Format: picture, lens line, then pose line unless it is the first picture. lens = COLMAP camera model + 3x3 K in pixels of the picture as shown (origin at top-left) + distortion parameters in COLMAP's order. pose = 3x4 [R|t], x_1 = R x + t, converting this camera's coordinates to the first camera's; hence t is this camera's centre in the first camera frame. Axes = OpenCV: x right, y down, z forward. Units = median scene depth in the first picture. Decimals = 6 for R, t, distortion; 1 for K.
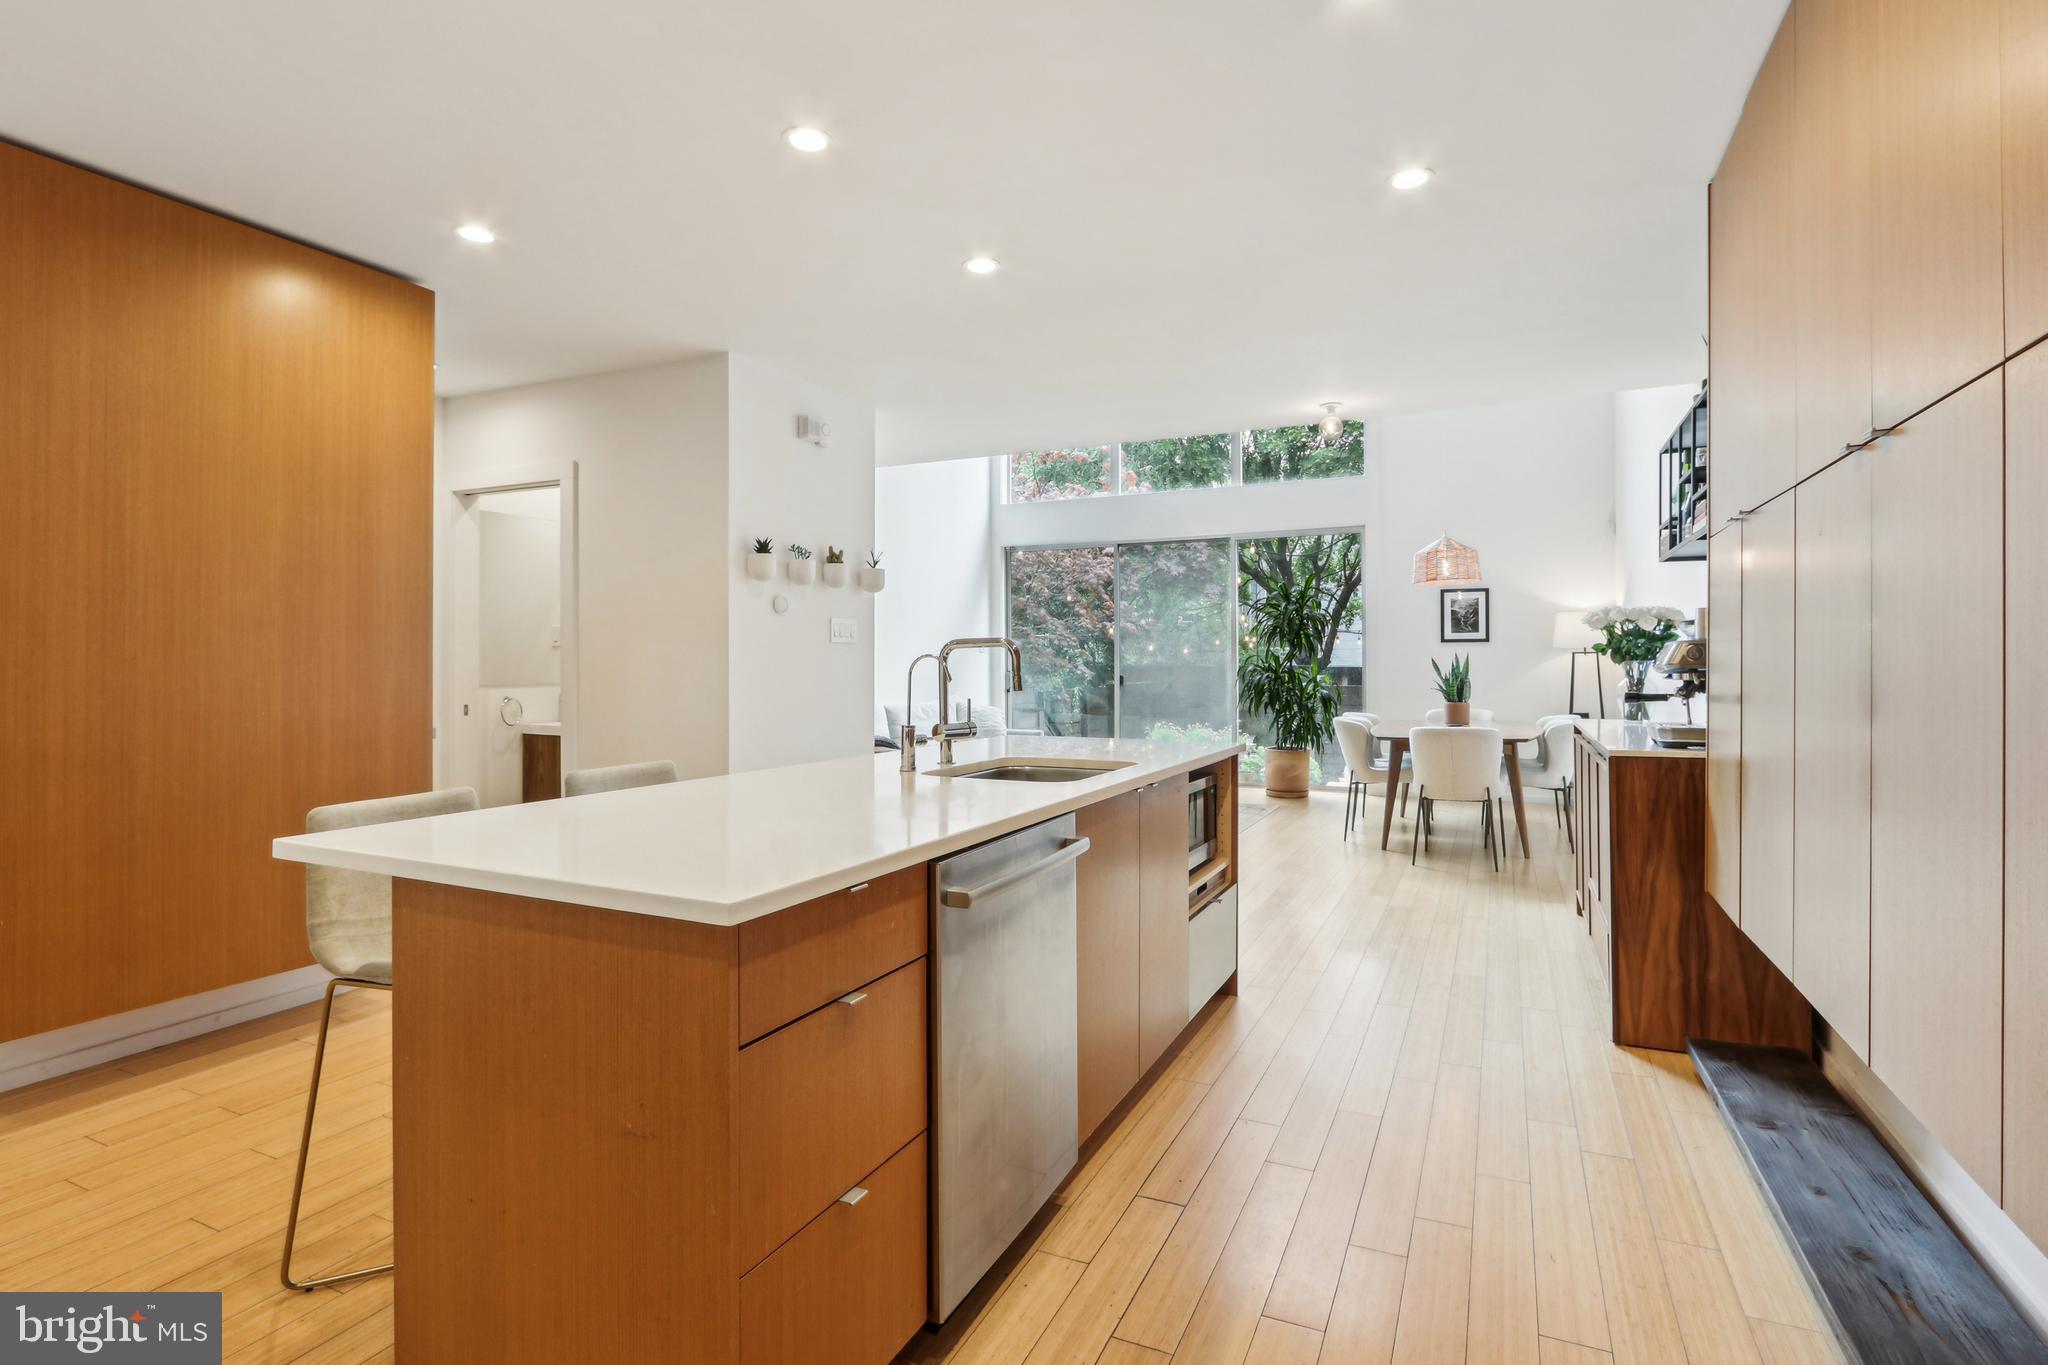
lens RADIAL K [[999.9, 0, 1014.9], [0, 999.9, 663.9], [0, 0, 1]] dist [-0.017086, -0.000530]
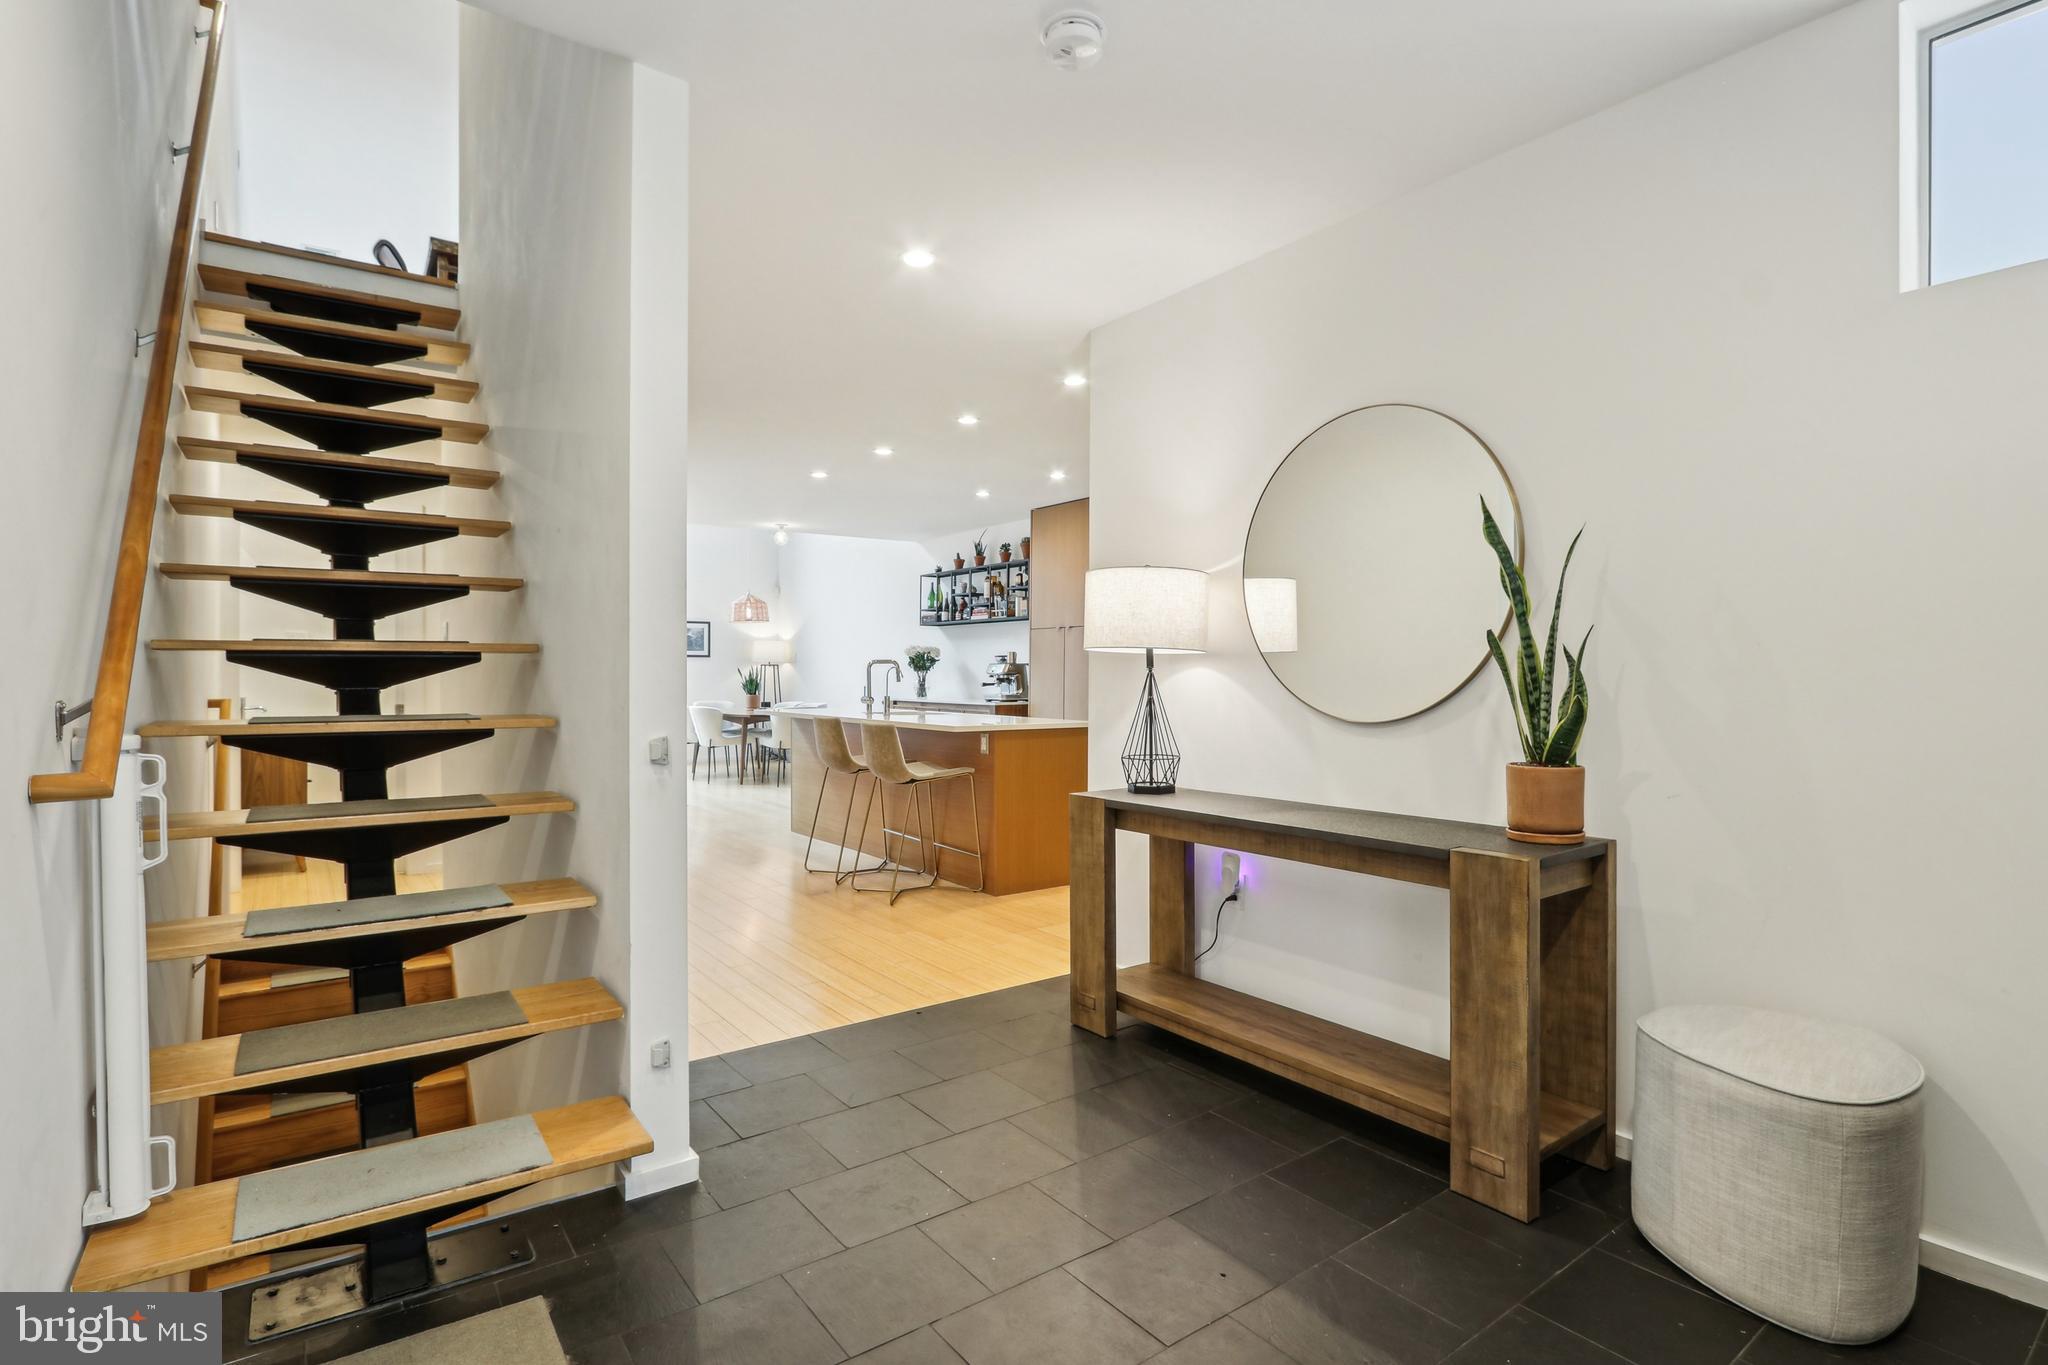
lens RADIAL K [[999.9, 0, 1014.9], [0, 999.9, 663.9], [0, 0, 1]] dist [-0.017086, -0.000530]
pose [[0.472288, 0.008042, 0.881407, -1.013635], [-0.000822, 0.999962, -0.008684, 0.001909], [-0.881444, 0.003377, 0.472277, -0.197830]]
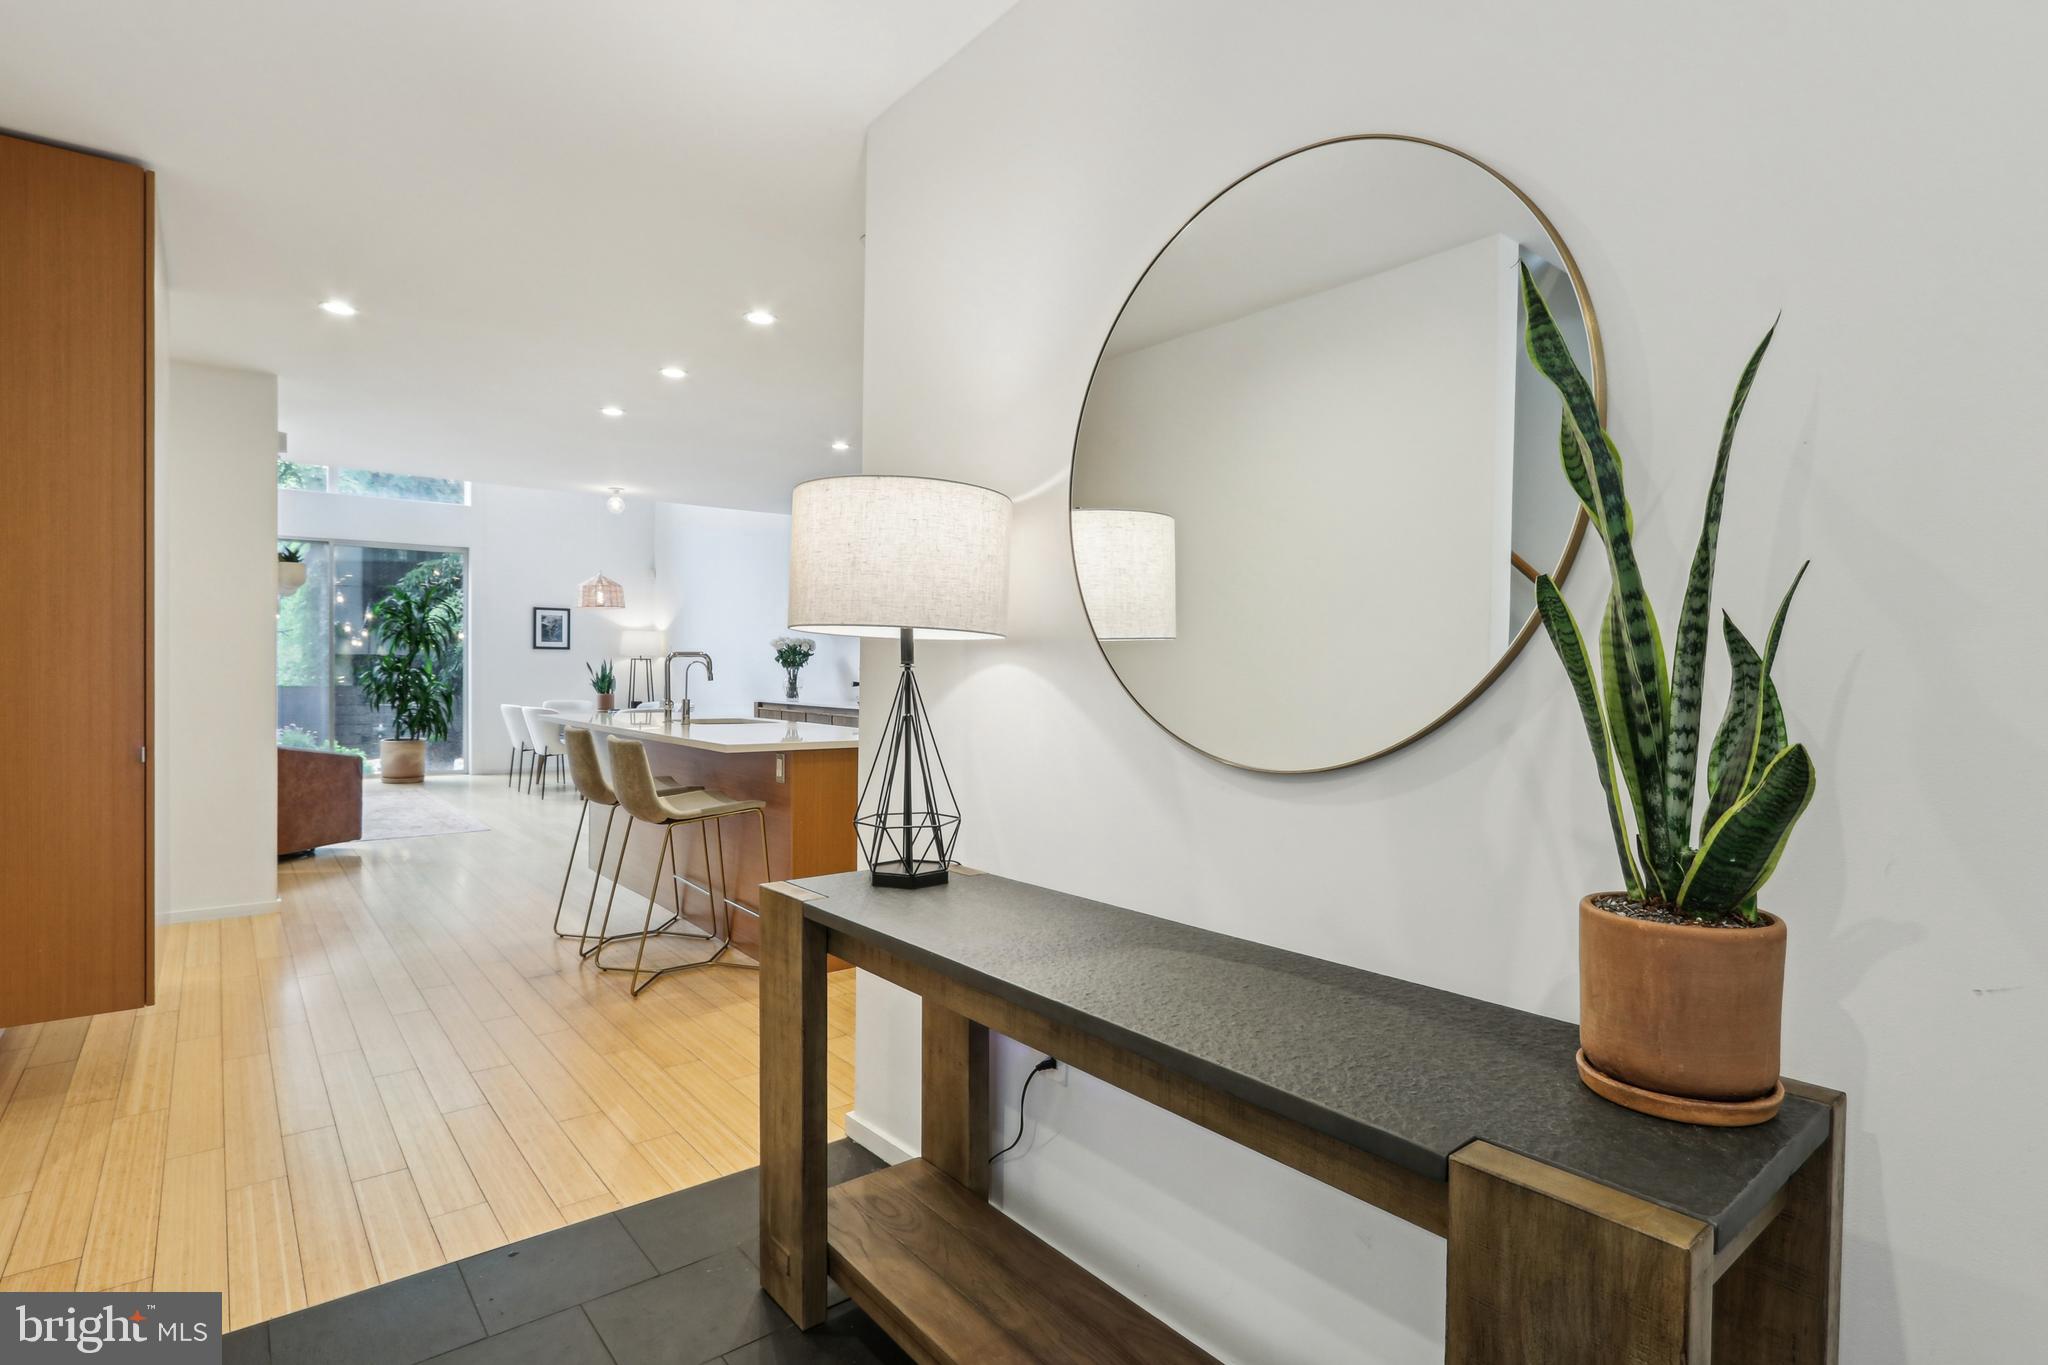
lens RADIAL K [[1008.0, 0, 1011.4], [0, 1008.0, 684.8], [0, 0, 1]] dist [-0.004256, -0.000192]
pose [[0.438222, -0.009129, 0.898820, -0.731991], [-0.008638, 0.999859, 0.014367, 0.001031], [-0.898825, -0.014060, 0.438082, -0.168017]]
